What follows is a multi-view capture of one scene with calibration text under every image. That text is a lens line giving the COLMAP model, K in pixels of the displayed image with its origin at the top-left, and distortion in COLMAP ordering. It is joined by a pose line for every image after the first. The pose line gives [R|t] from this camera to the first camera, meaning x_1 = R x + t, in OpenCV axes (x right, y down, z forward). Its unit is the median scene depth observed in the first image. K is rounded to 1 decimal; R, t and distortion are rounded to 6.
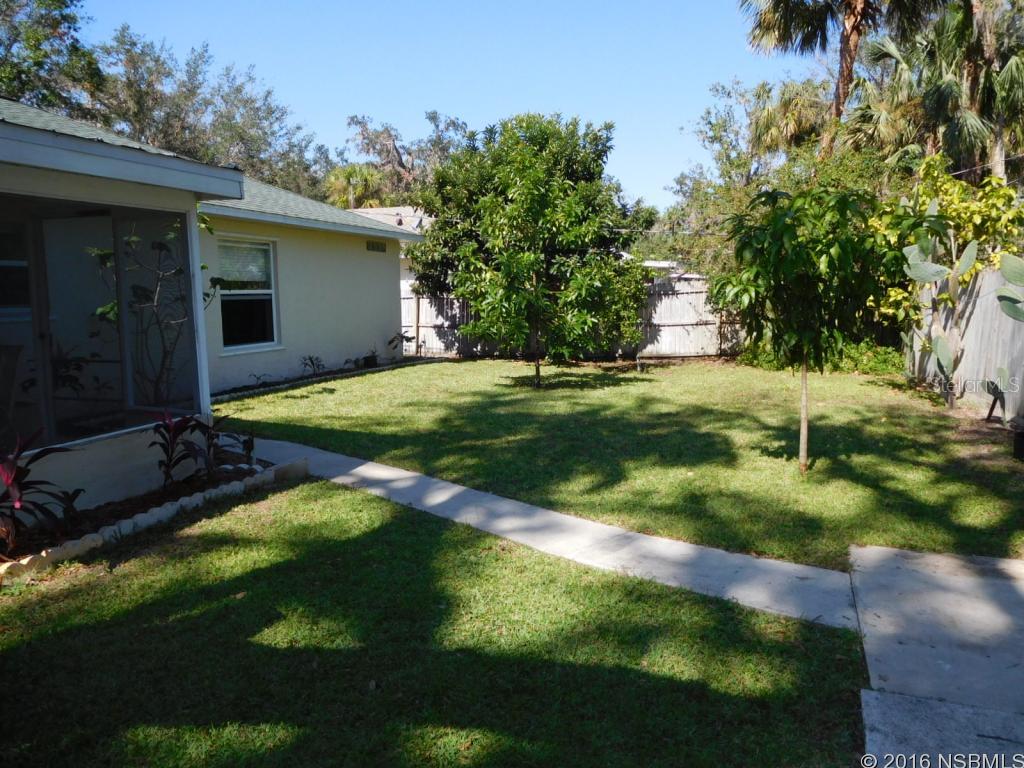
lens RADIAL K [[764.1, 0, 510.7], [0, 764.1, 386.4], [0, 0, 1]] dist [-0.020839, -0.001427]
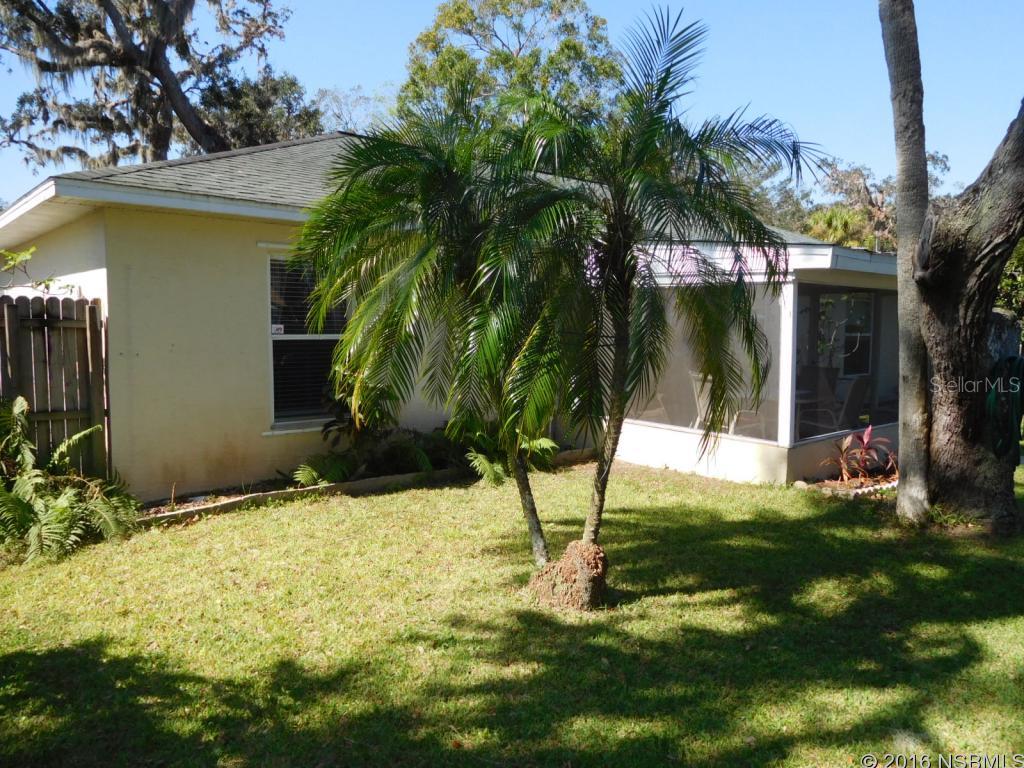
lens RADIAL K [[764.1, 0, 509.6], [0, 764.1, 380.8], [0, 0, 1]] dist [-0.020839, -0.001427]
pose [[0.860778, 0.051486, -0.506370, -0.129444], [-0.077130, 0.996576, -0.029784, 0.027880], [0.503103, 0.064694, 0.861802, -0.294266]]
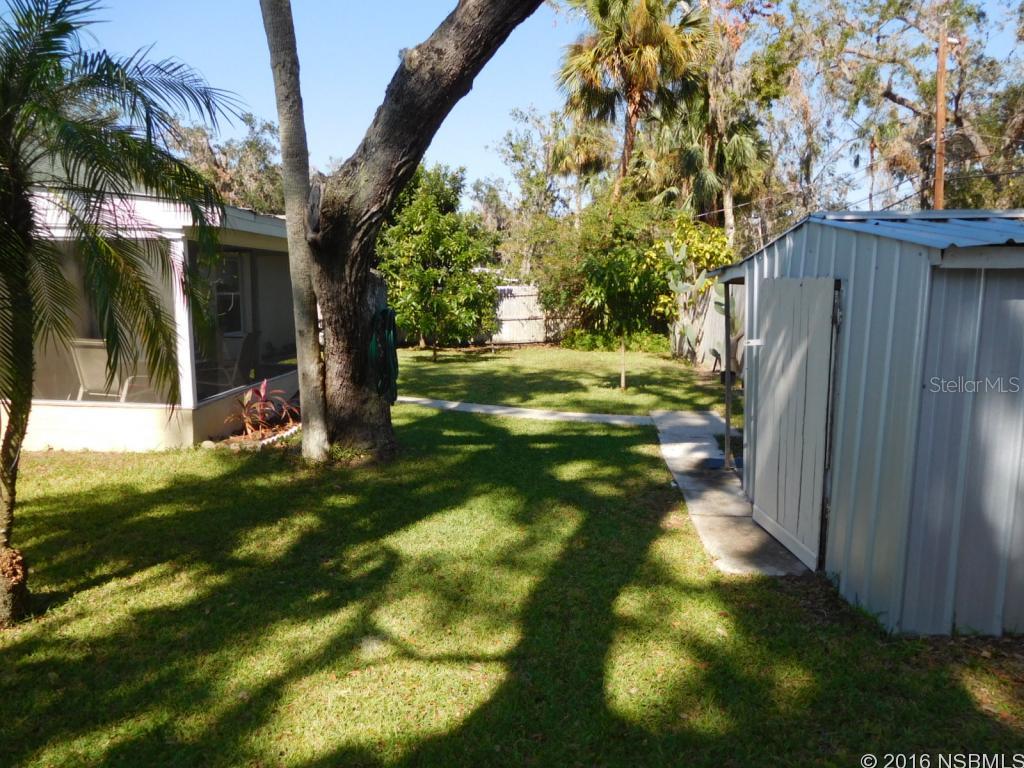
lens RADIAL K [[764.1, 0, 519.0], [0, 764.1, 382.2], [0, 0, 1]] dist [-0.020839, -0.001427]
pose [[0.960861, -0.021982, 0.276159, -0.152276], [0.022612, 0.999744, 0.000904, 0.029414], [-0.276108, 0.005376, 0.961112, -0.298604]]
